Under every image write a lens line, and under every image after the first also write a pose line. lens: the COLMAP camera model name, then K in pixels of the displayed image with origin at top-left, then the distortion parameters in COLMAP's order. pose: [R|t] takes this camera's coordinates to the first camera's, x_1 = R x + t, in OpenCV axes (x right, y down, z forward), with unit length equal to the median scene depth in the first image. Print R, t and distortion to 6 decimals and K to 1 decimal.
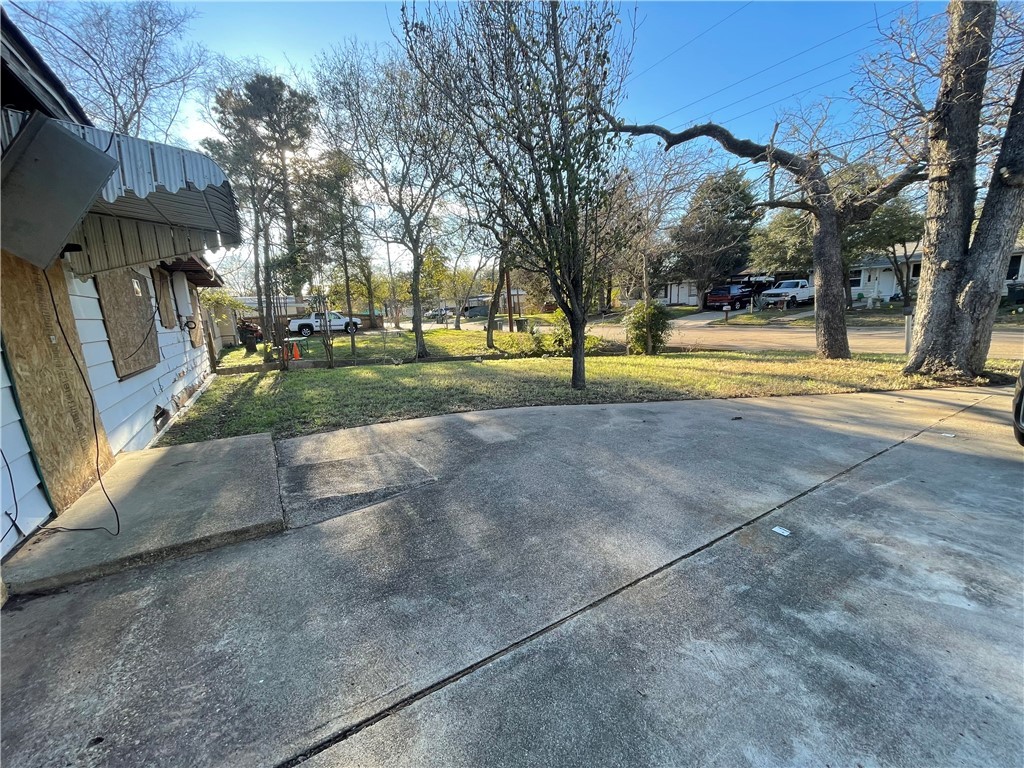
lens RADIAL K [[414.5, 0, 512.0], [0, 414.5, 384.0], [0, 0, 1]] dist [-0.000307, 0.000056]
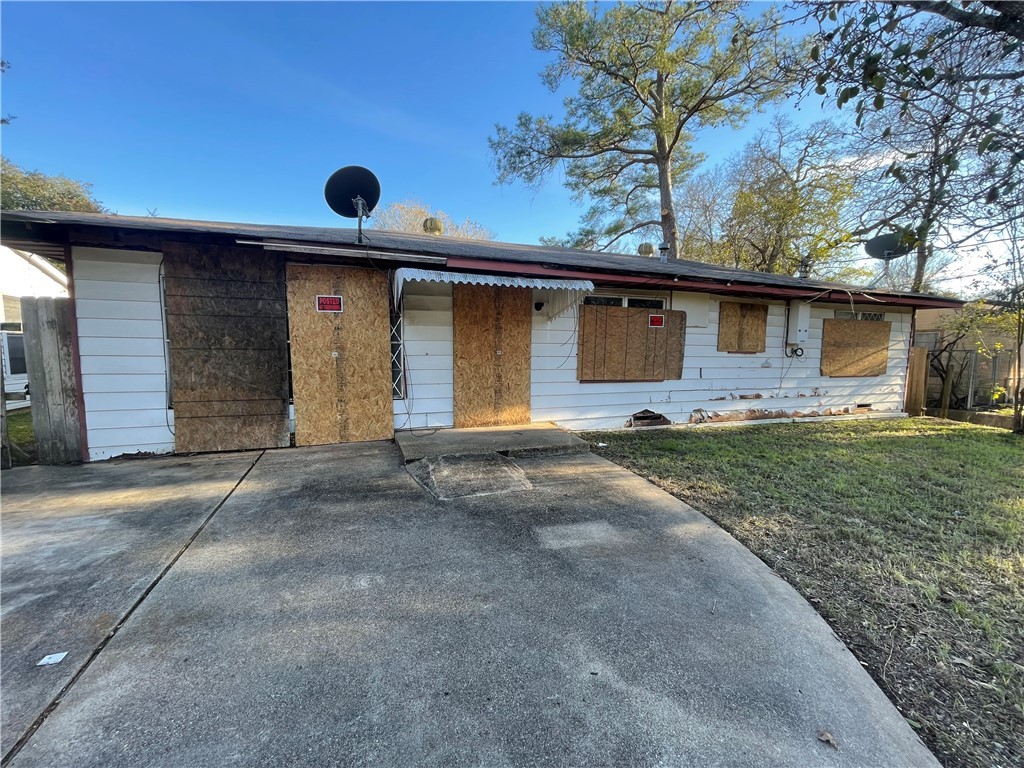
lens RADIAL K [[414.5, 0, 512.0], [0, 414.5, 384.0], [0, 0, 1]] dist [-0.000307, 0.000056]
pose [[-0.190347, 0.136436, -0.972190, 0.452865], [-0.182592, 0.968096, 0.171611, -0.163166], [0.964587, 0.210180, -0.159363, 0.714045]]
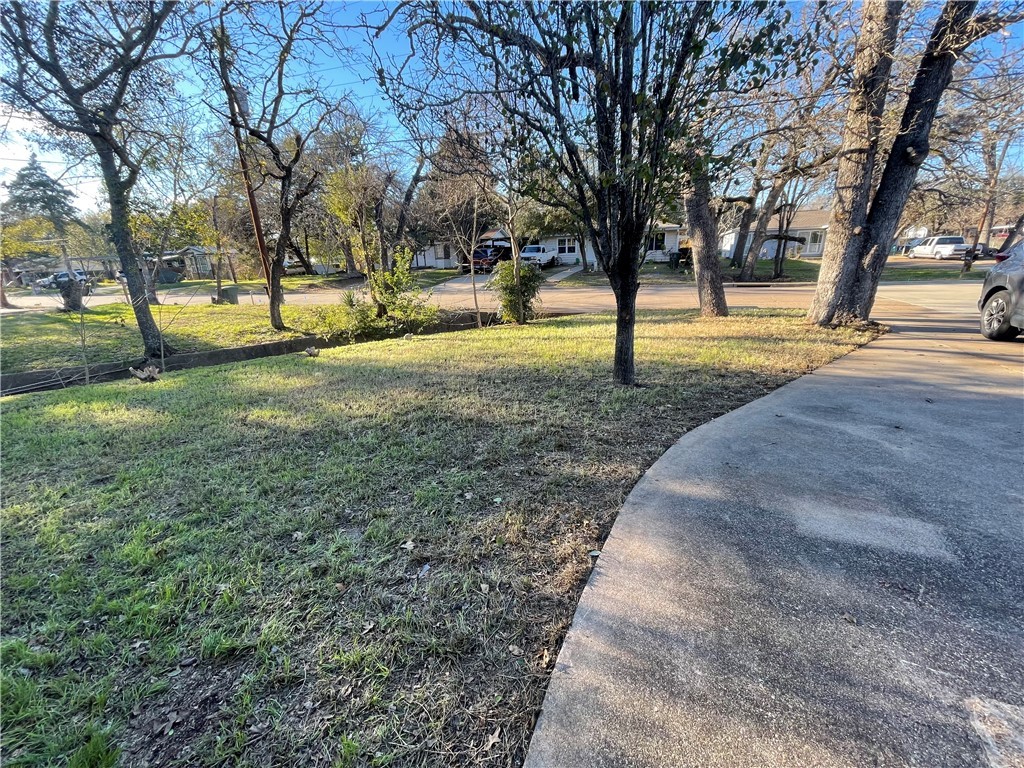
lens RADIAL K [[414.5, 0, 512.0], [0, 414.5, 384.0], [0, 0, 1]] dist [-0.000307, 0.000056]
pose [[0.792003, -0.162138, 0.588594, -0.478945], [0.111753, 0.986303, 0.121321, -0.113595], [-0.600202, -0.030309, 0.799274, 0.649576]]
